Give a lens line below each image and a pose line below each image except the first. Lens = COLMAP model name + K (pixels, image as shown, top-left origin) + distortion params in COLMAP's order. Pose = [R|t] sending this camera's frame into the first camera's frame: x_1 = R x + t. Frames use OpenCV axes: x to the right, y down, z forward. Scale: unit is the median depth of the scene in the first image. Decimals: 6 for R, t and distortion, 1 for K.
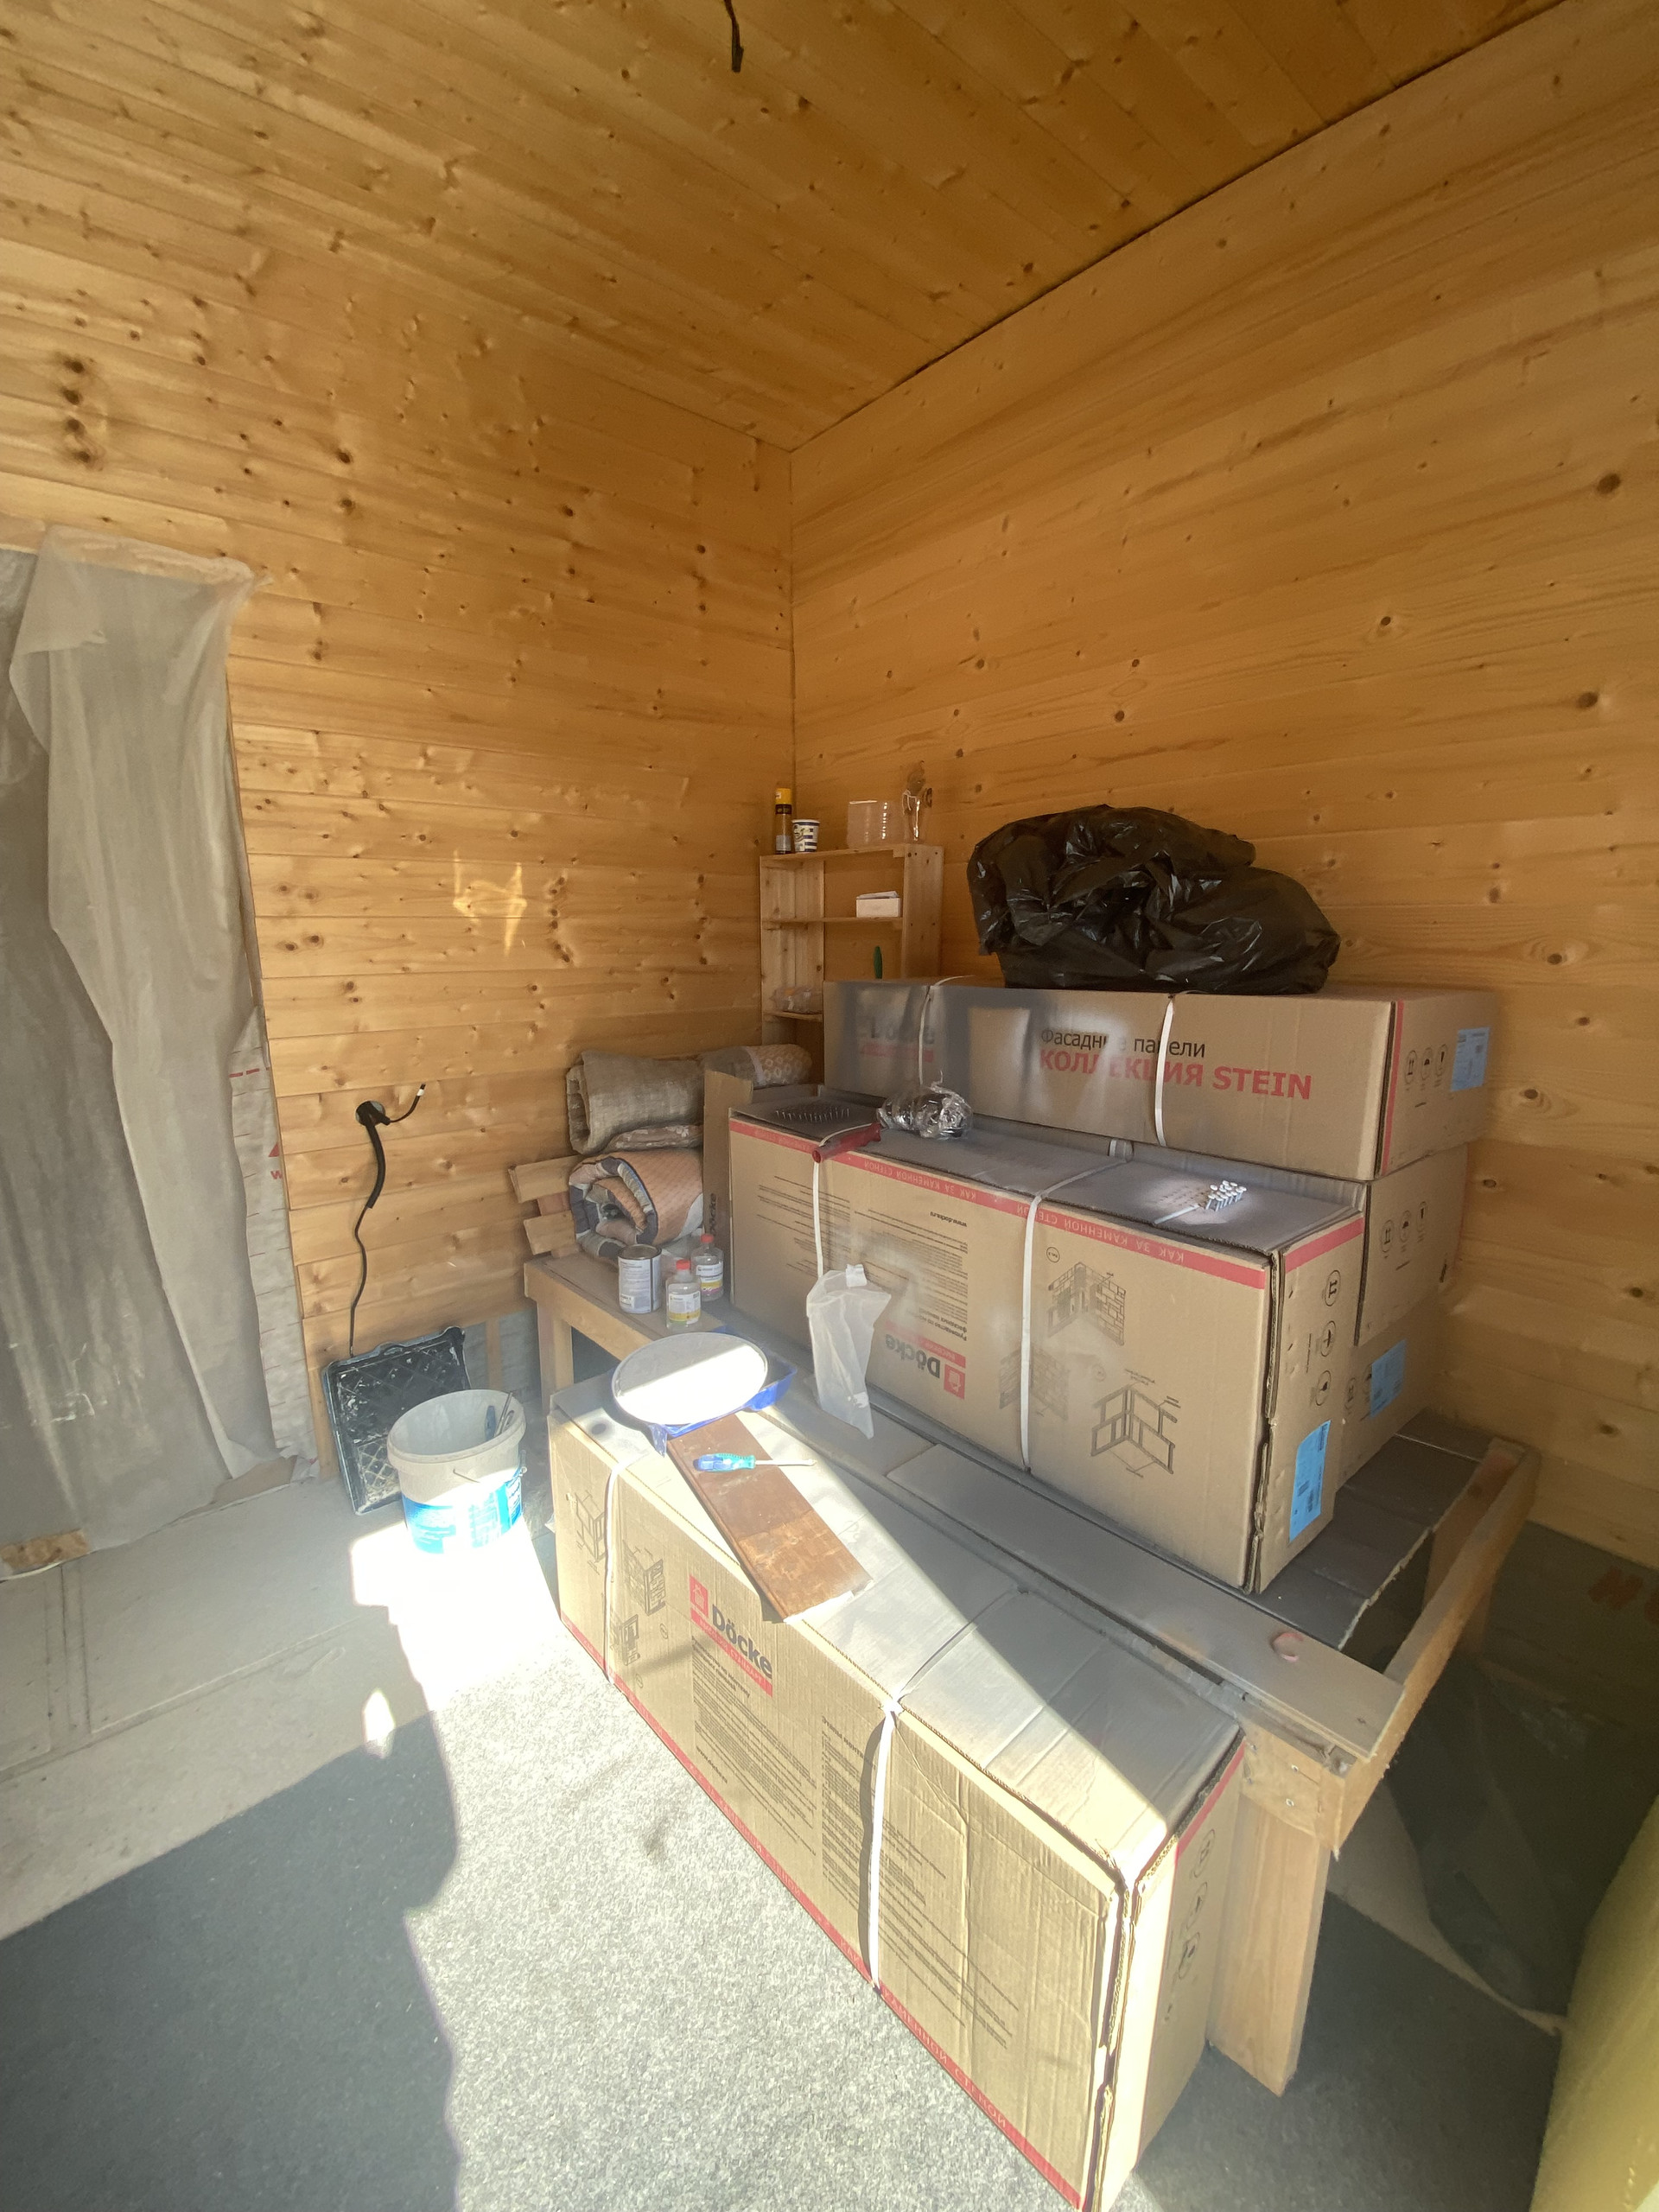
lens RADIAL K [[902.6, 0, 829.5], [0, 902.6, 1106.0], [0, 0, 1]] dist [0.020167, -0.019293]
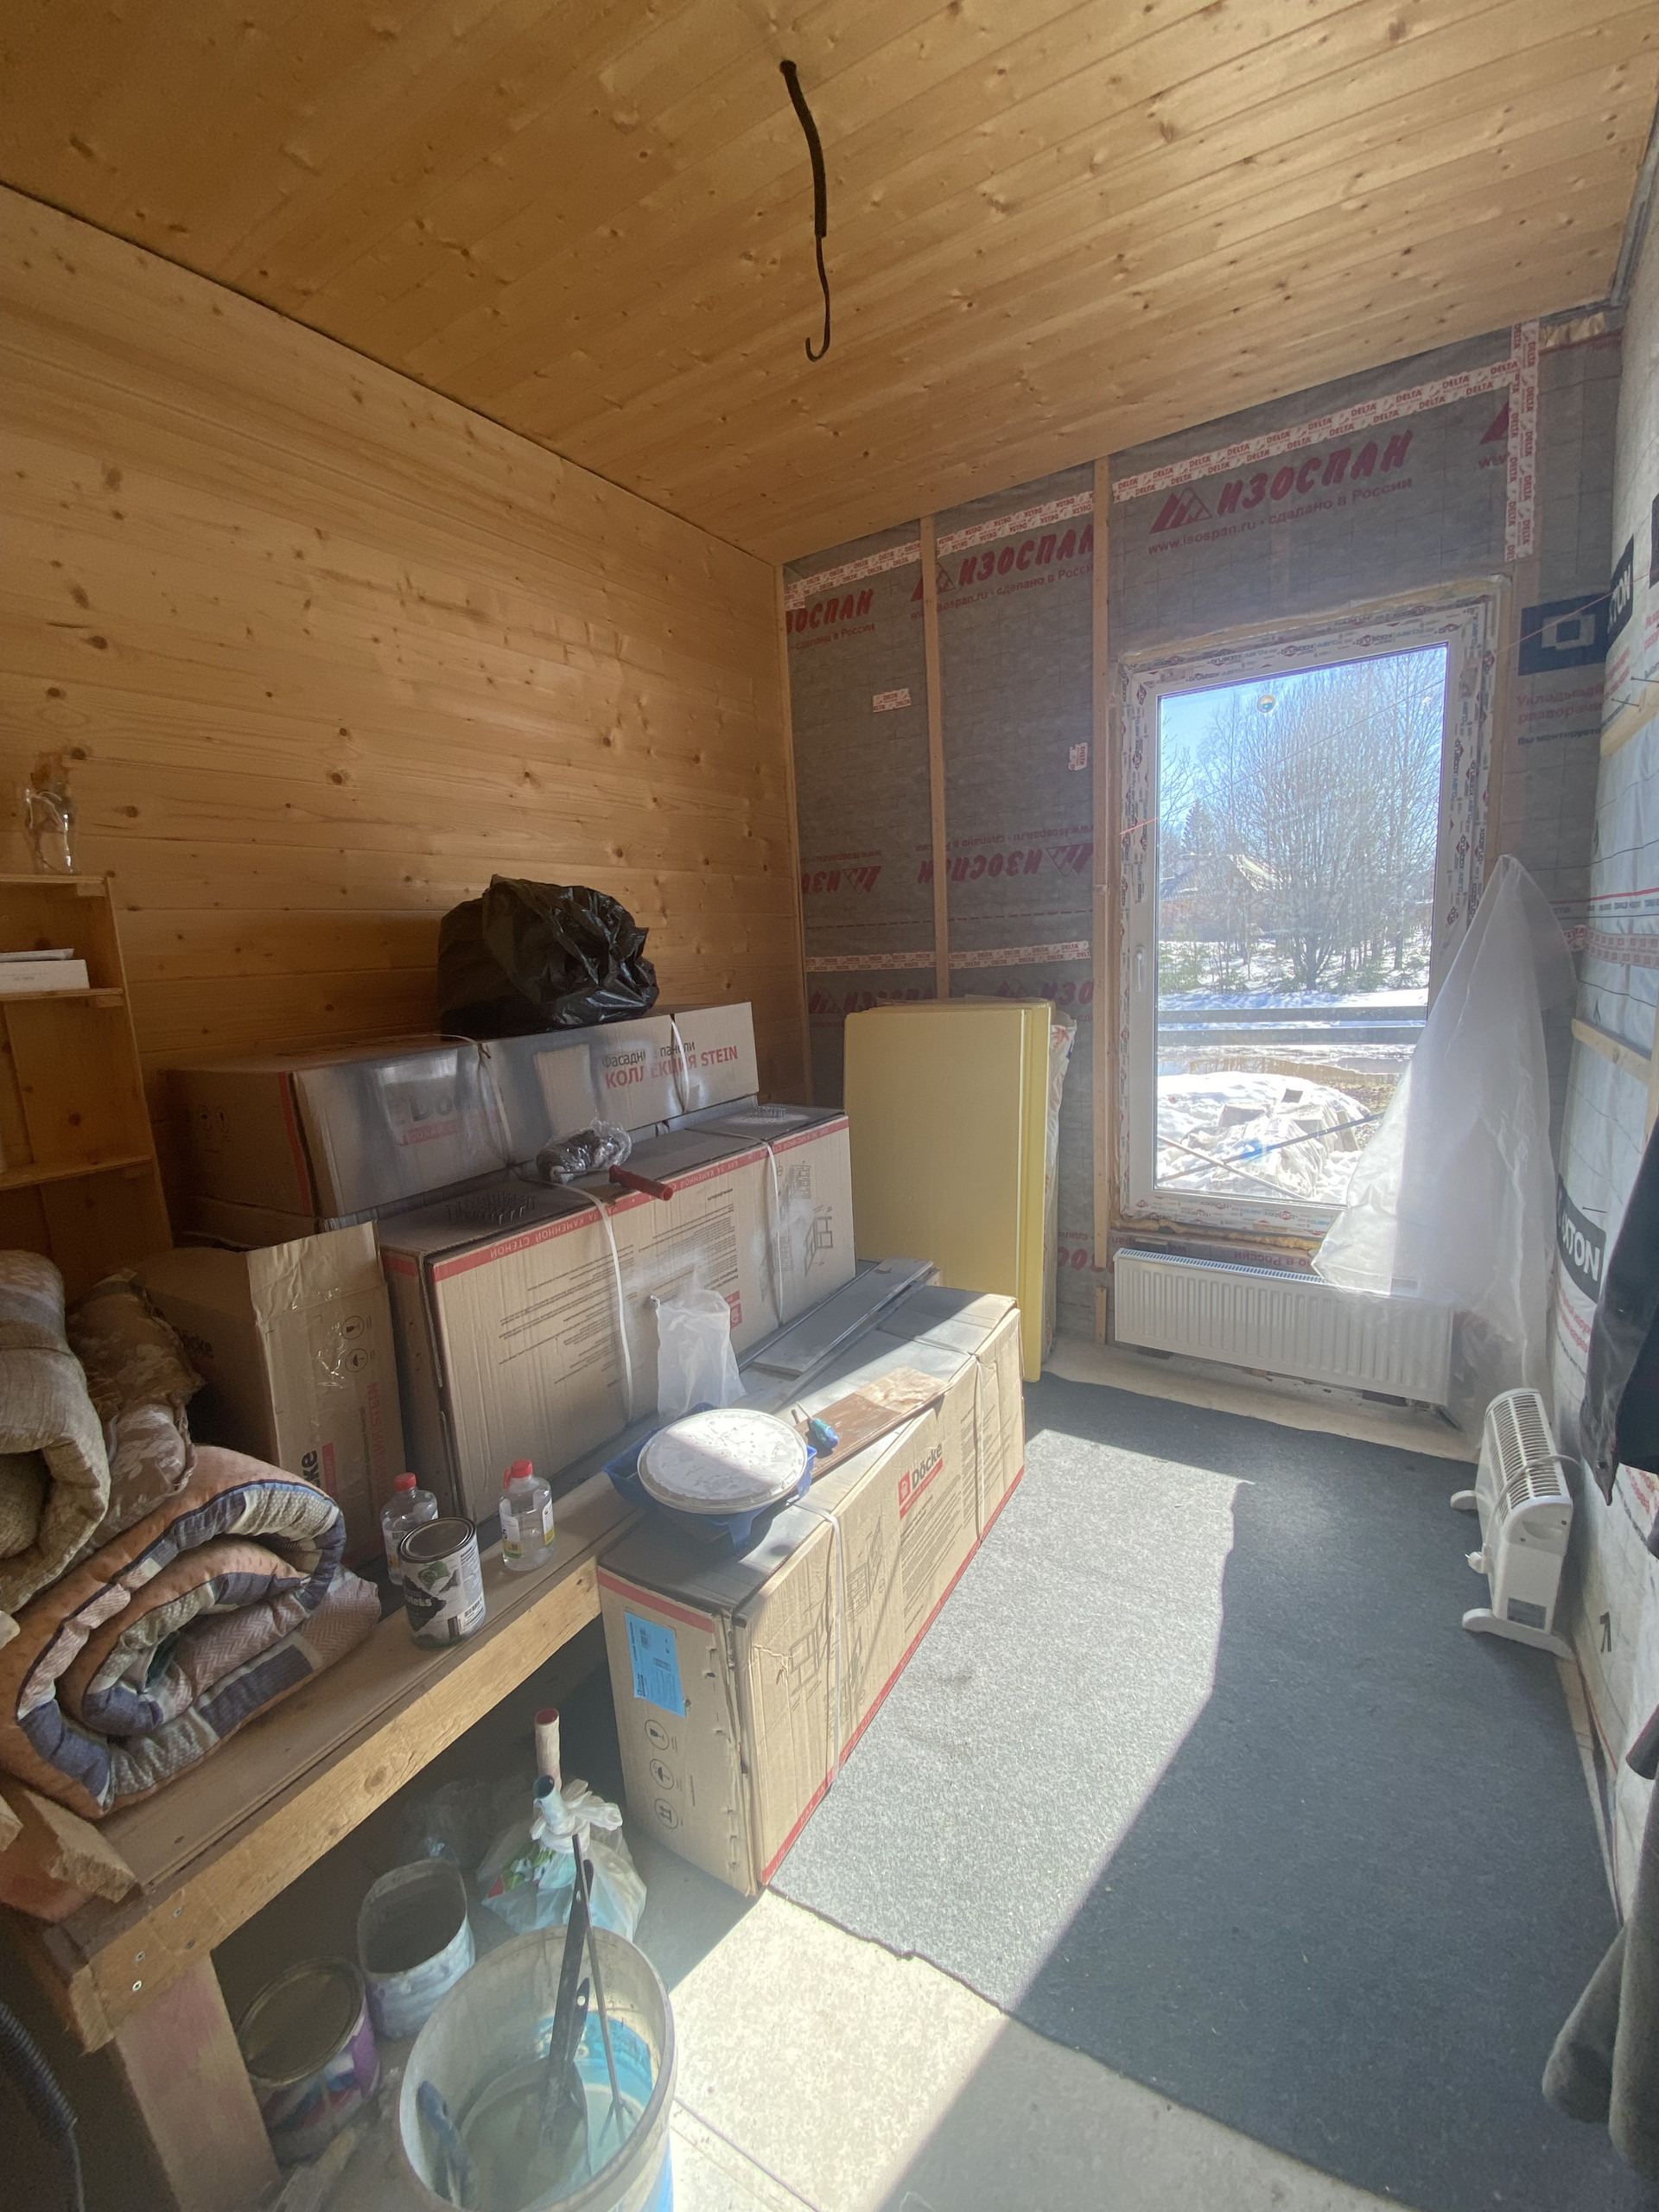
lens RADIAL K [[902.6, 0, 829.5], [0, 902.6, 1106.0], [0, 0, 1]] dist [0.020167, -0.019293]
pose [[-0.305851, -0.143538, 0.941197, -1.157757], [0.240139, 0.944977, 0.222150, -0.252811], [-0.921297, 0.293963, -0.254553, 1.197243]]
